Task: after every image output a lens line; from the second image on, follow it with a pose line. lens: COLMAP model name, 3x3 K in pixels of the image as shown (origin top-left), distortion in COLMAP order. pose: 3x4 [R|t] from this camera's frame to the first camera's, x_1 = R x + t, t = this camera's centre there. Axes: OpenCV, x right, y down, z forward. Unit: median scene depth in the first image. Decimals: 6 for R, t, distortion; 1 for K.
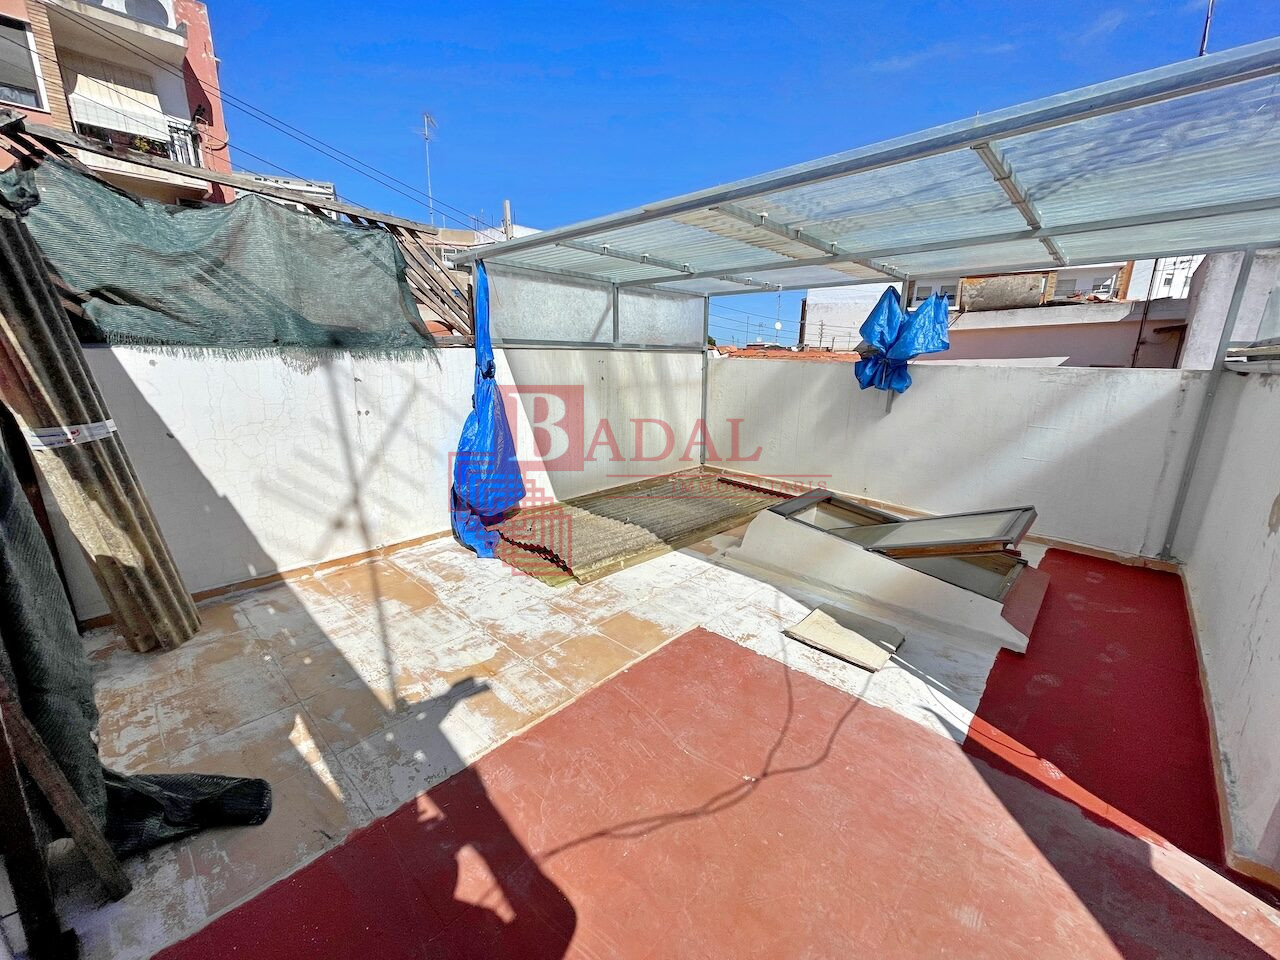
lens RADIAL K [[513.0, 0, 643.7], [0, 513.0, 480.0], [0, 0, 1]] dist [-0.002681, -0.000403]
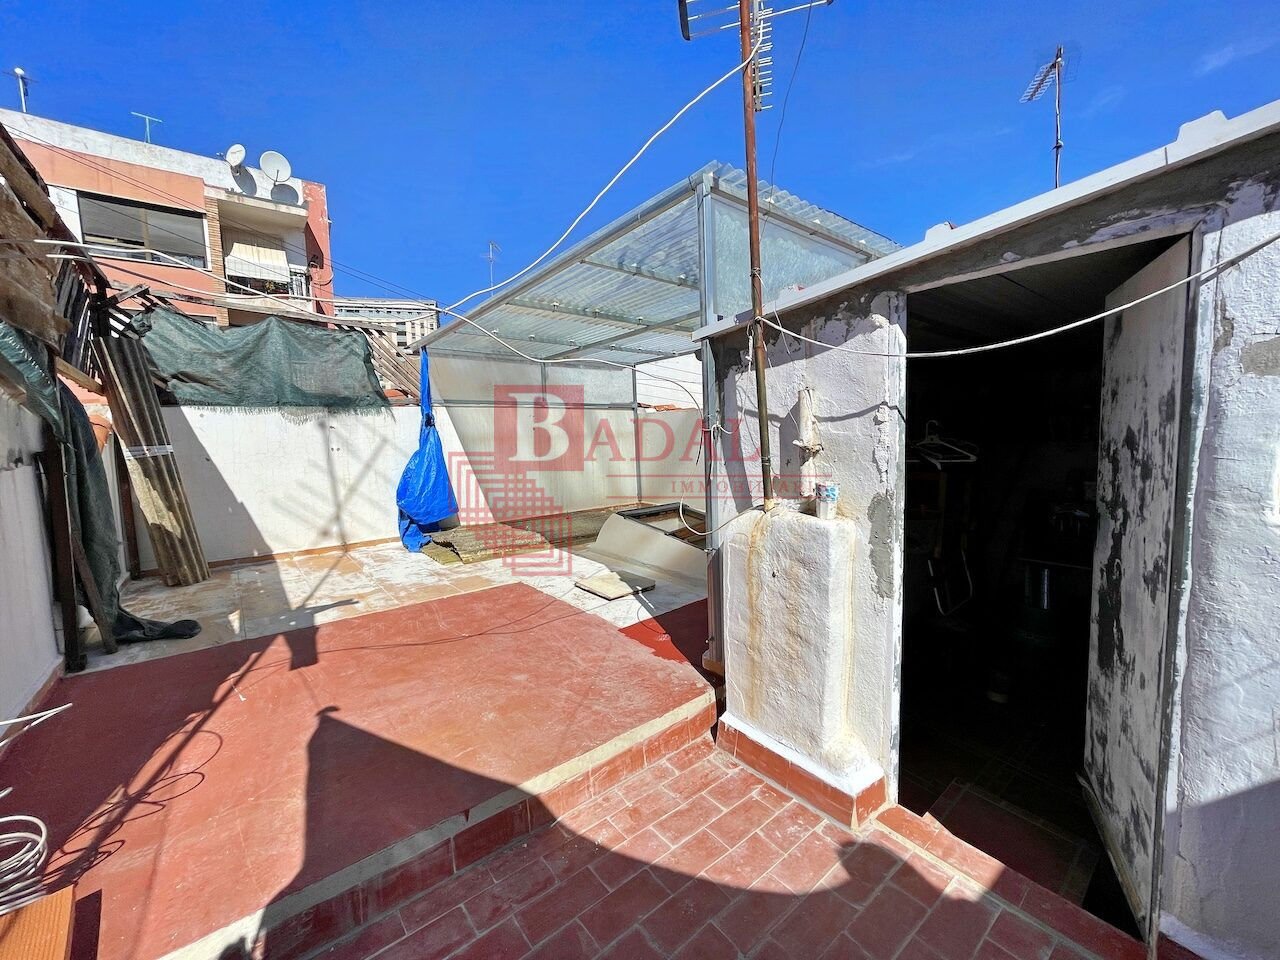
lens RADIAL K [[513.0, 0, 640.0], [0, 513.0, 478.7], [0, 0, 1]] dist [-0.002681, -0.000403]
pose [[0.989041, -0.030260, -0.144508, 0.582056], [0.007373, 0.987673, -0.156356, 0.207727], [0.147458, 0.153577, 0.977072, -0.329882]]
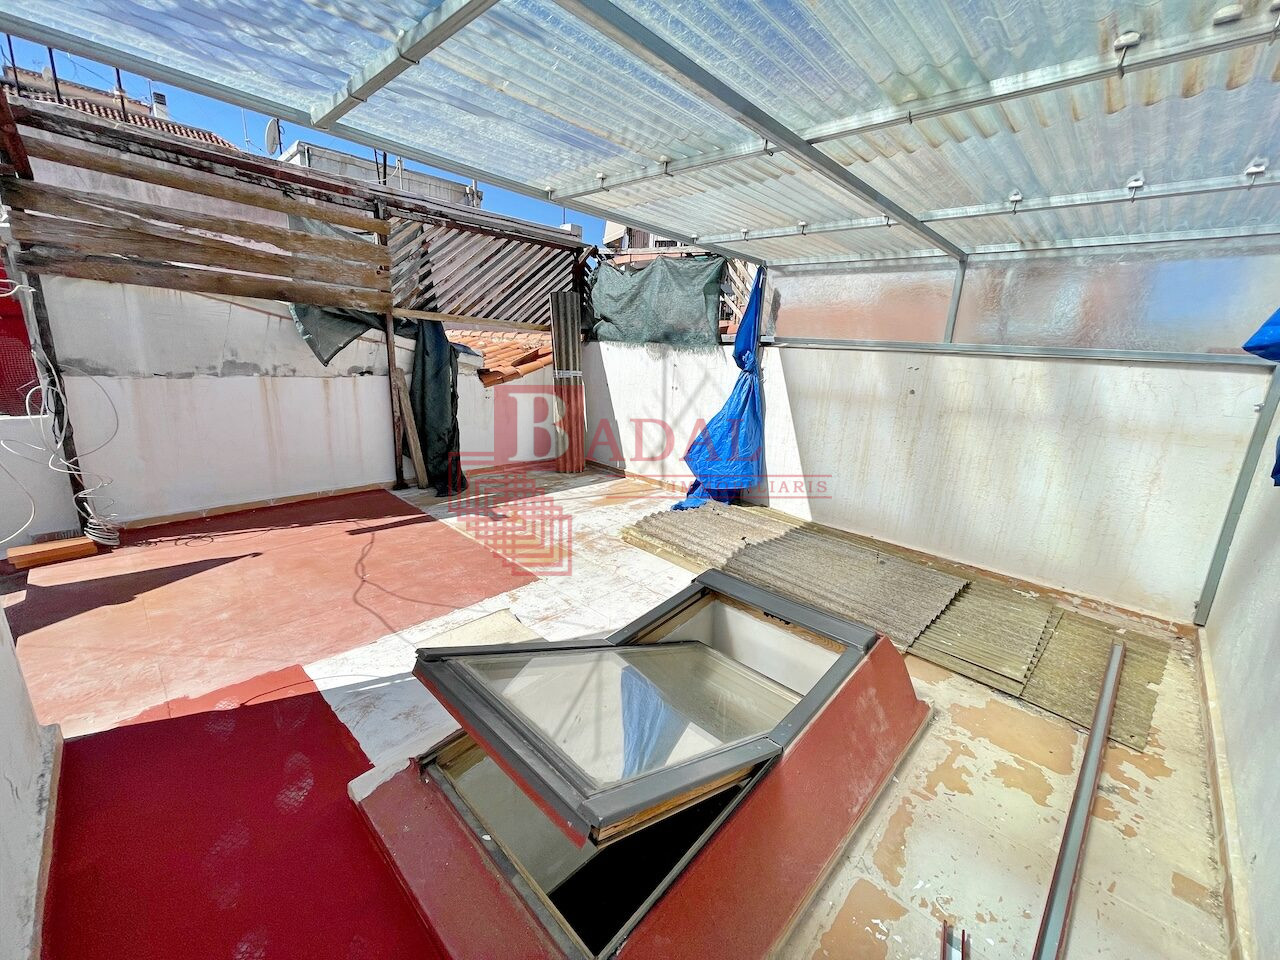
lens RADIAL K [[513.0, 0, 643.0], [0, 513.0, 478.7], [0, 0, 1]] dist [-0.002681, -0.000403]
pose [[-0.006880, 0.230685, -0.973004, 1.032827], [-0.295828, 0.929004, 0.222345, -0.208906], [0.955216, 0.289372, 0.061851, 0.979391]]
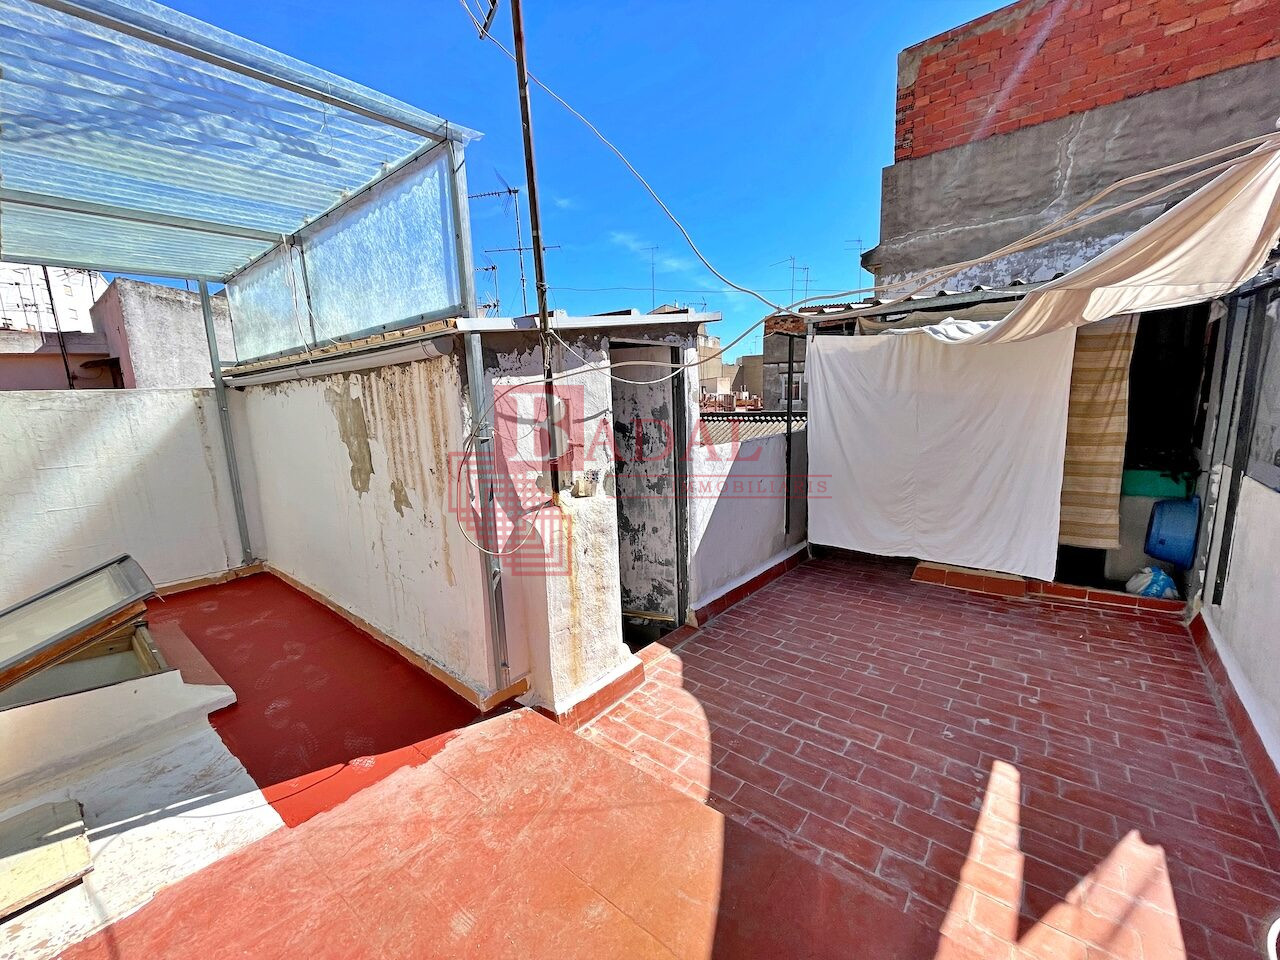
lens RADIAL K [[513.0, 0, 642.2], [0, 513.0, 477.7], [0, 0, 1]] dist [-0.002681, -0.000403]
pose [[-0.070897, -0.179299, 0.981237, -0.063732], [0.273482, 0.942523, 0.191985, 0.006304], [-0.959261, 0.281962, -0.017787, 0.213547]]
